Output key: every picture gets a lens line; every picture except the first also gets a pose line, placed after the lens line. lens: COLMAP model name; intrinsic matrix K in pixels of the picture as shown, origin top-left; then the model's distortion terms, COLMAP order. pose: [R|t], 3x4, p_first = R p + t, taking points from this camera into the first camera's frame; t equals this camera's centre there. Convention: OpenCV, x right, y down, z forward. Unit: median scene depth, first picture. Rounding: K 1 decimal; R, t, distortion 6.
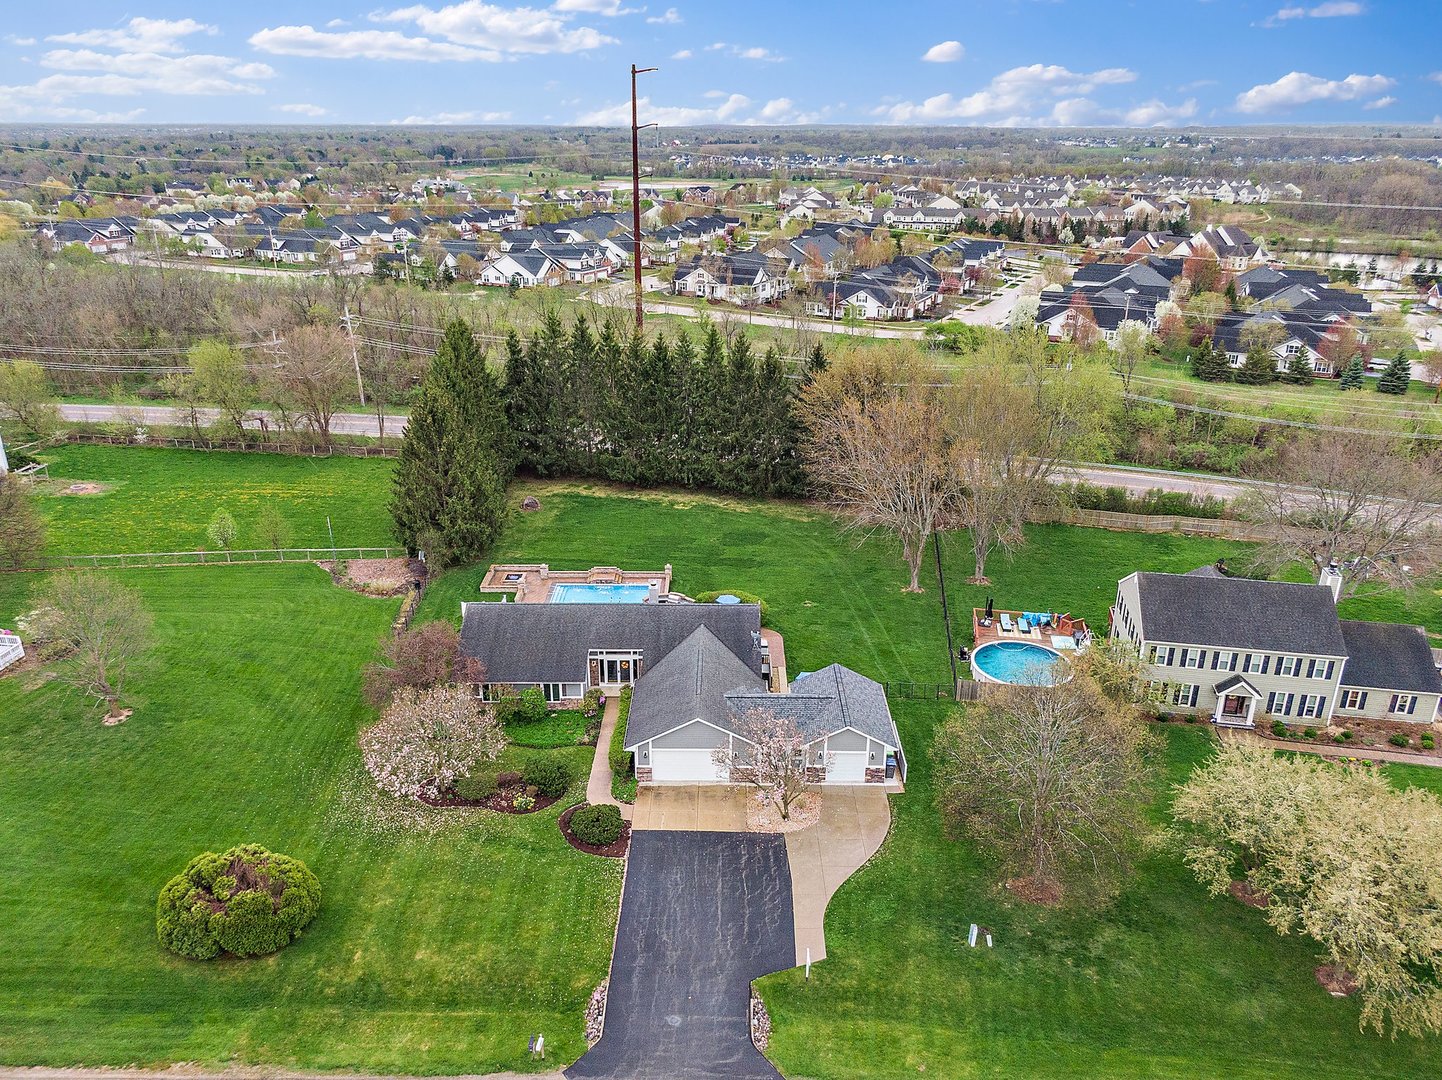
lens RADIAL K [[1027.1, 0, 721.0], [0, 1027.1, 540.0], [0, 0, 1]] dist [0.057872, -0.086335]
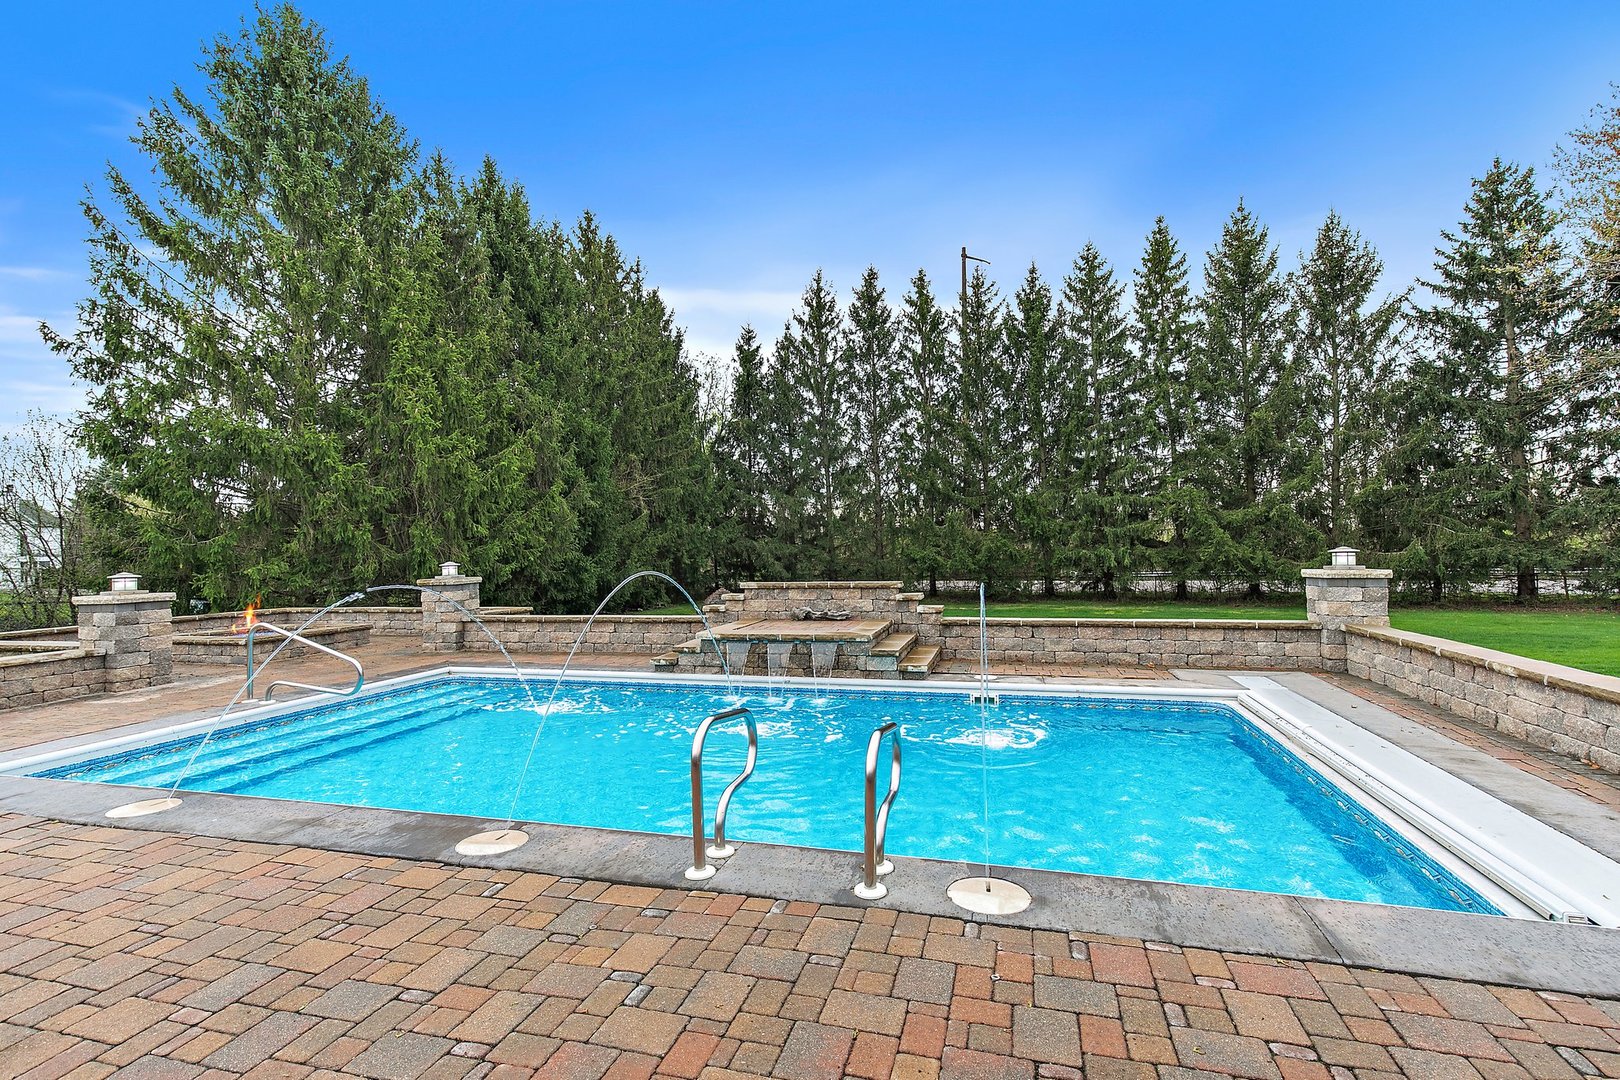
lens RADIAL K [[738.6, 0, 810.0], [0, 738.6, 540.0], [0, 0, 1]] dist [0.005407, -0.000838]
pose [[0.962834, -0.025292, -0.268908, -0.130238], [-0.078037, 0.927096, -0.366611, 0.086718], [0.258576, 0.373970, 0.890665, 1.355326]]
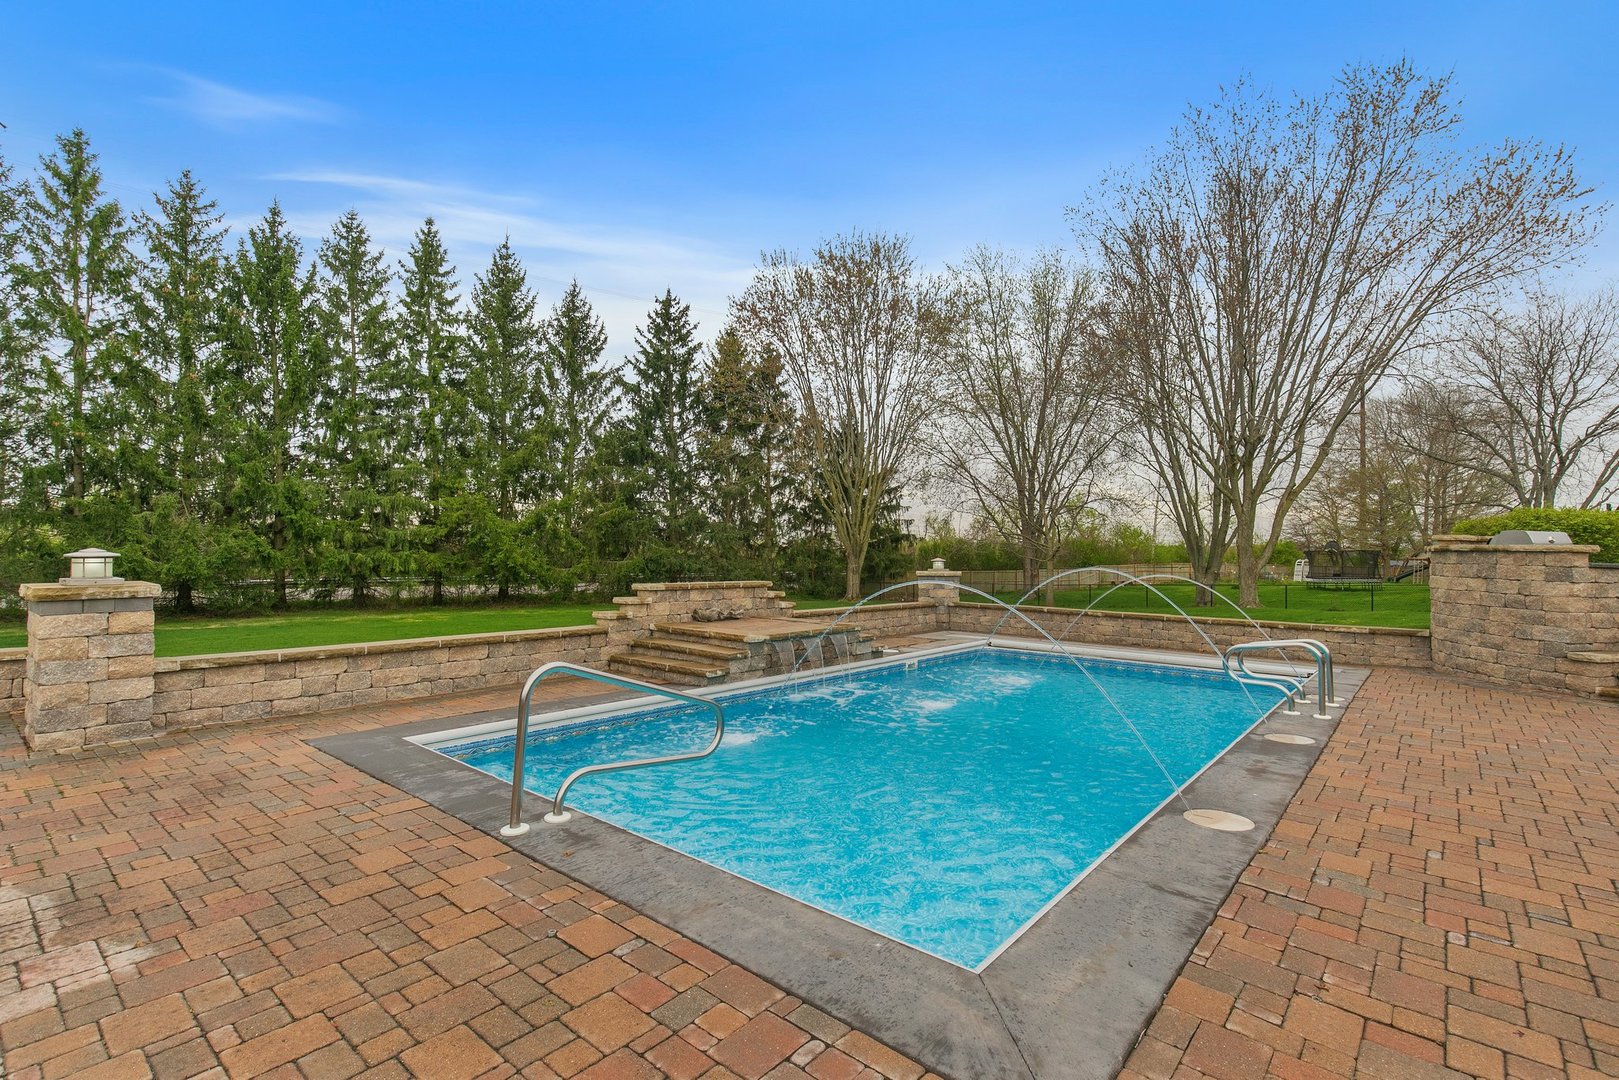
lens RADIAL K [[748.2, 0, 809.5], [0, 748.2, 540.0], [0, 0, 1]] dist [0.000319, -0.000118]
pose [[0.641065, 0.021352, 0.767190, -0.269989], [0.270061, 0.929408, -0.251530, 0.074758], [-0.718403, 0.368435, 0.590045, 1.386635]]
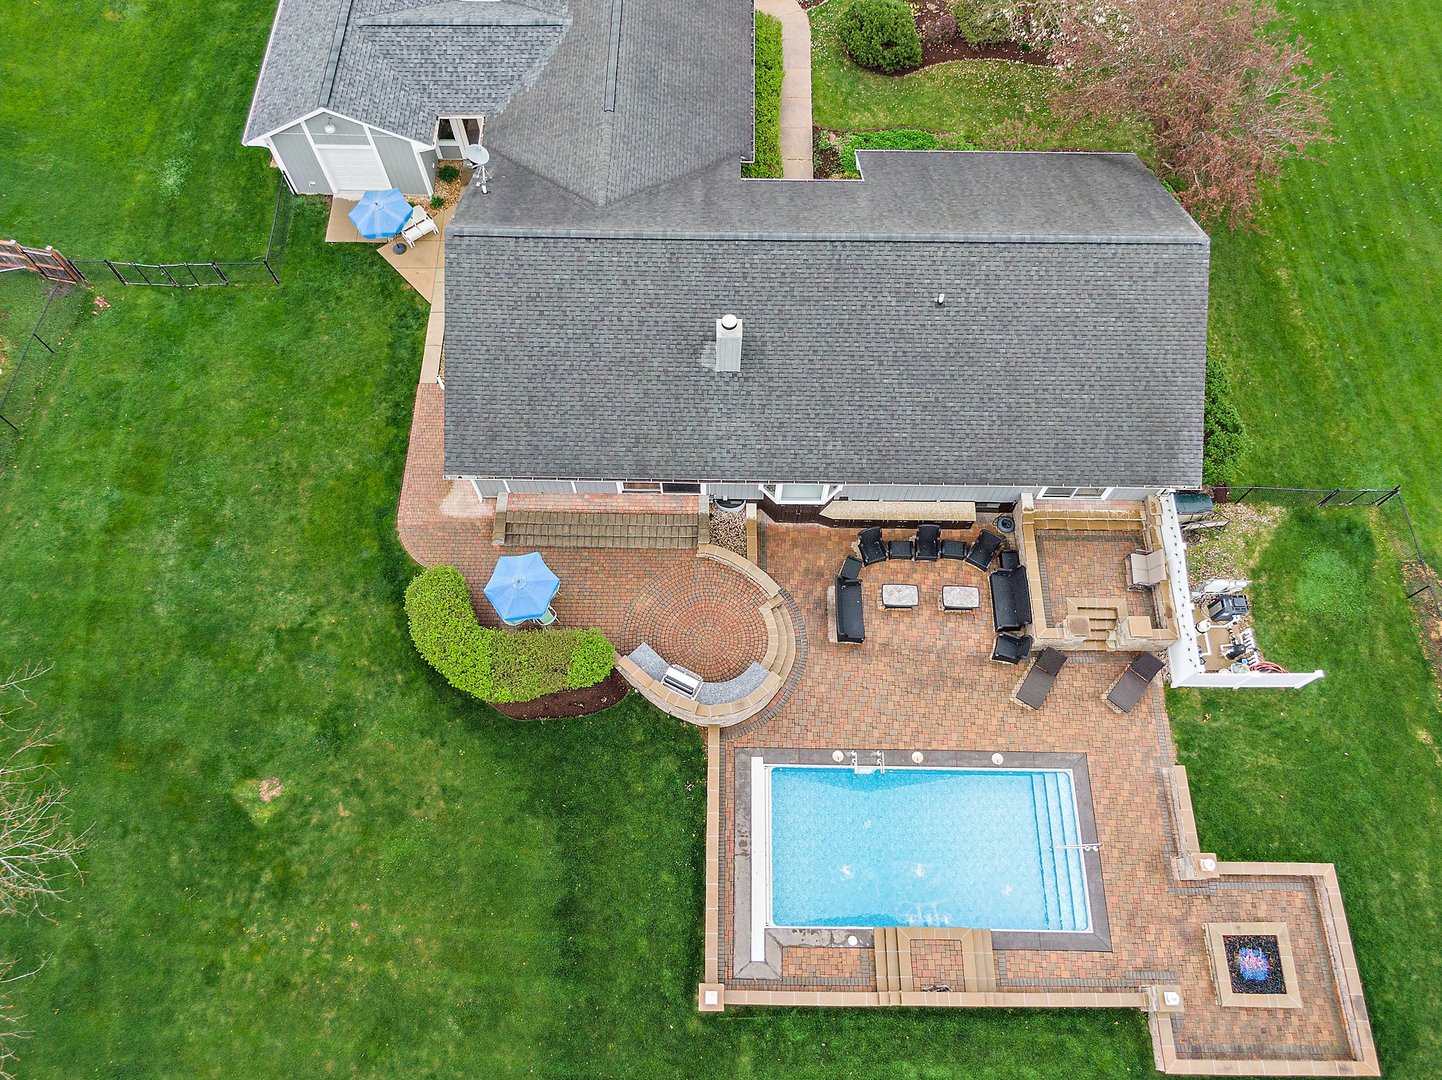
lens RADIAL K [[1043.9, 0, 721.0], [0, 1043.9, 540.0], [0, 0, 1]] dist [0.039798, -0.056106]
pose [[-0.999923, -0.012363, -0.000984, -0.078319], [-0.001523, 0.043704, 0.999043, -0.382527], [-0.012308, 0.998968, -0.043719, 1.330926]]
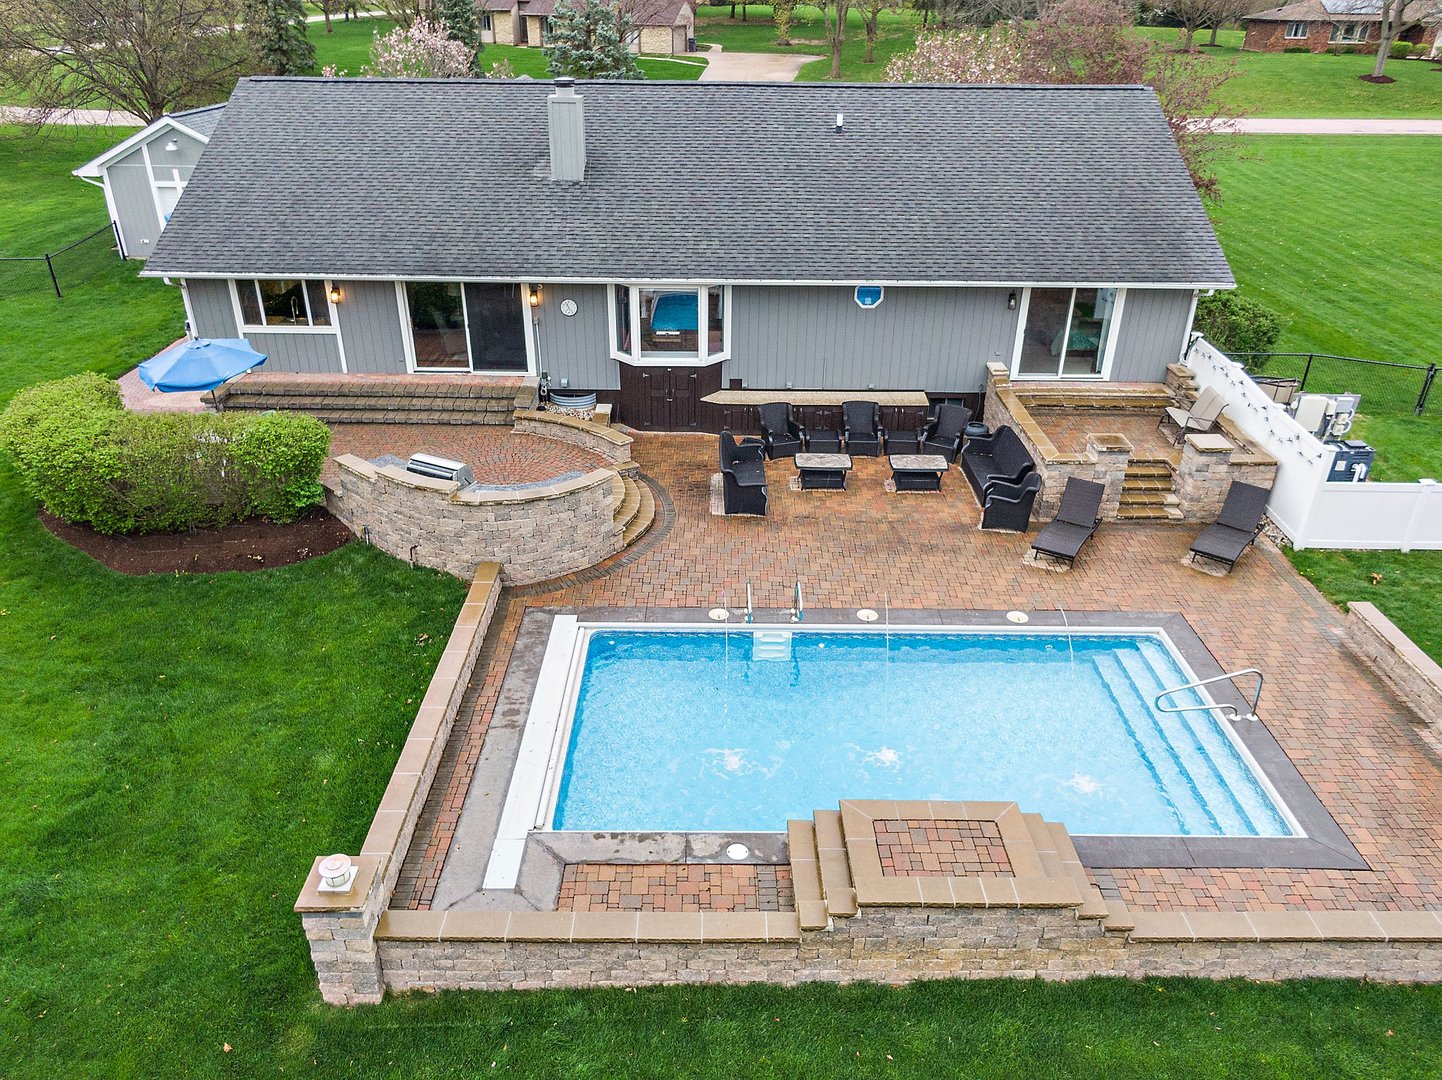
lens RADIAL K [[1028.2, 0, 721.0], [0, 1028.2, 540.0], [0, 0, 1]] dist [0.029832, -0.031056]
pose [[-0.999921, -0.009693, -0.008052, -0.130782], [-0.012409, 0.646325, 0.762961, -0.108881], [-0.002192, 0.763000, -0.646394, 1.551417]]
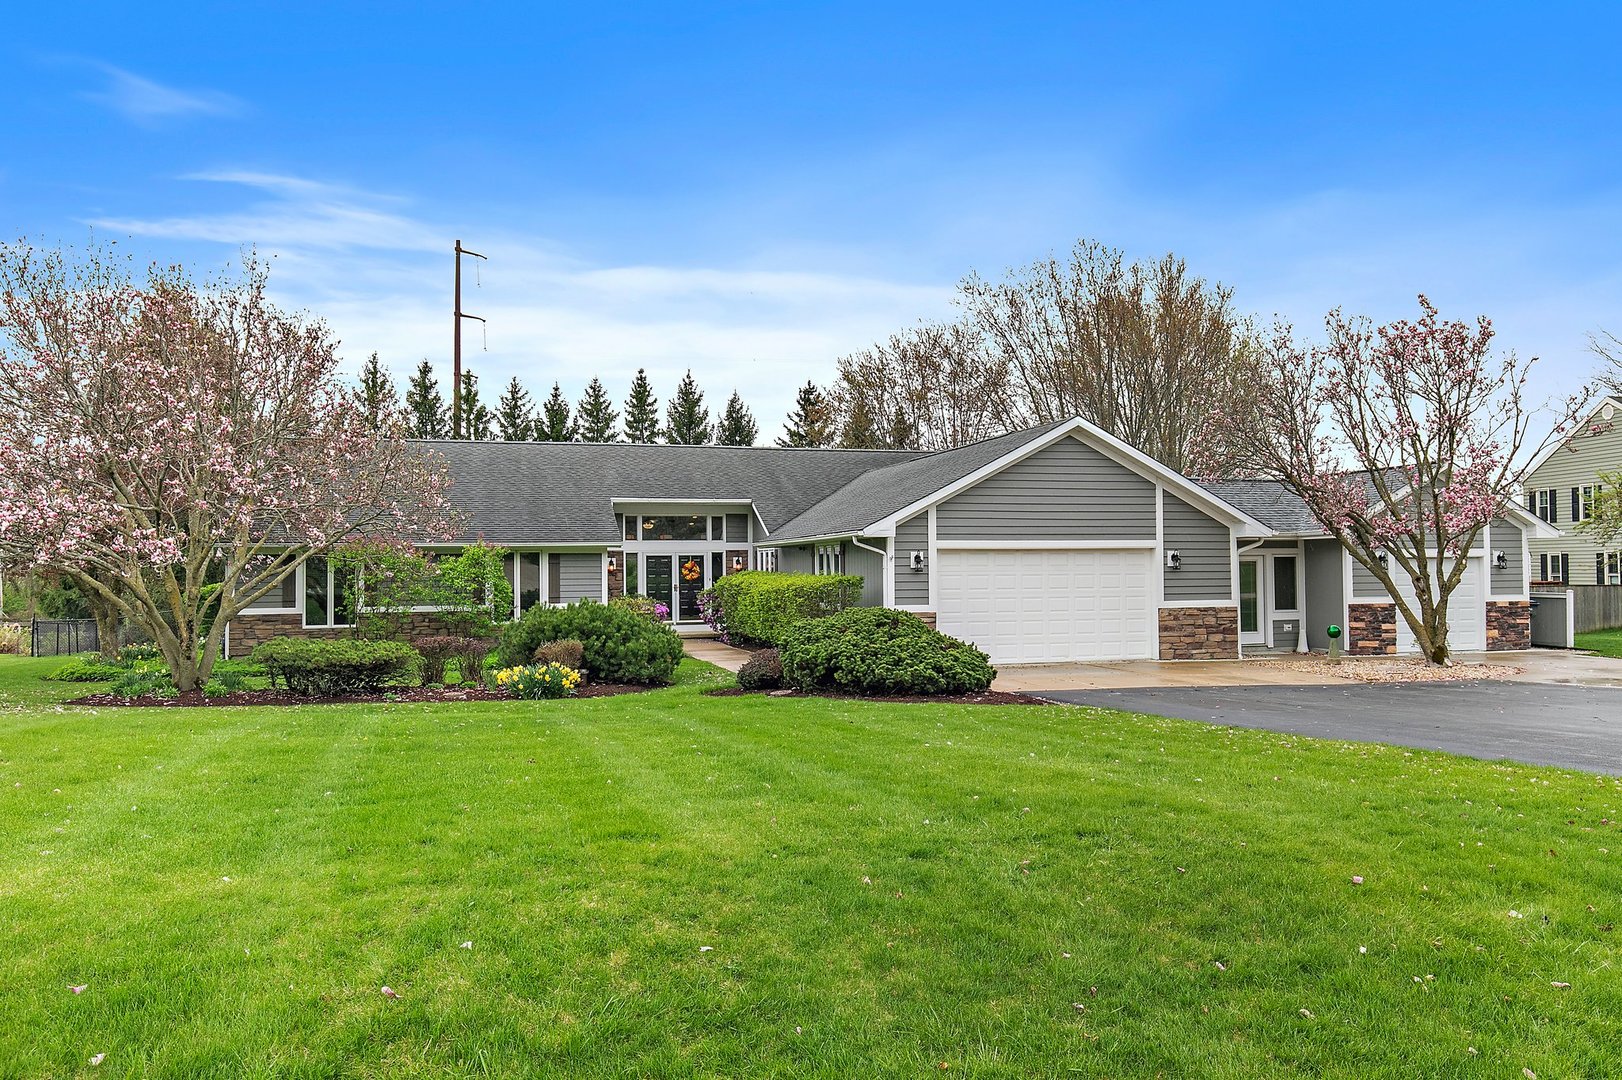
lens RADIAL K [[1143.9, 0, 811.0], [0, 1143.9, 540.0], [0, 0, 1]] dist [0.000890, 0.004644]
pose [[0.960366, -0.004218, 0.278709, -0.198432], [0.113938, 0.918478, -0.378703, 0.326423], [-0.254390, 0.395449, 0.882556, 0.698903]]
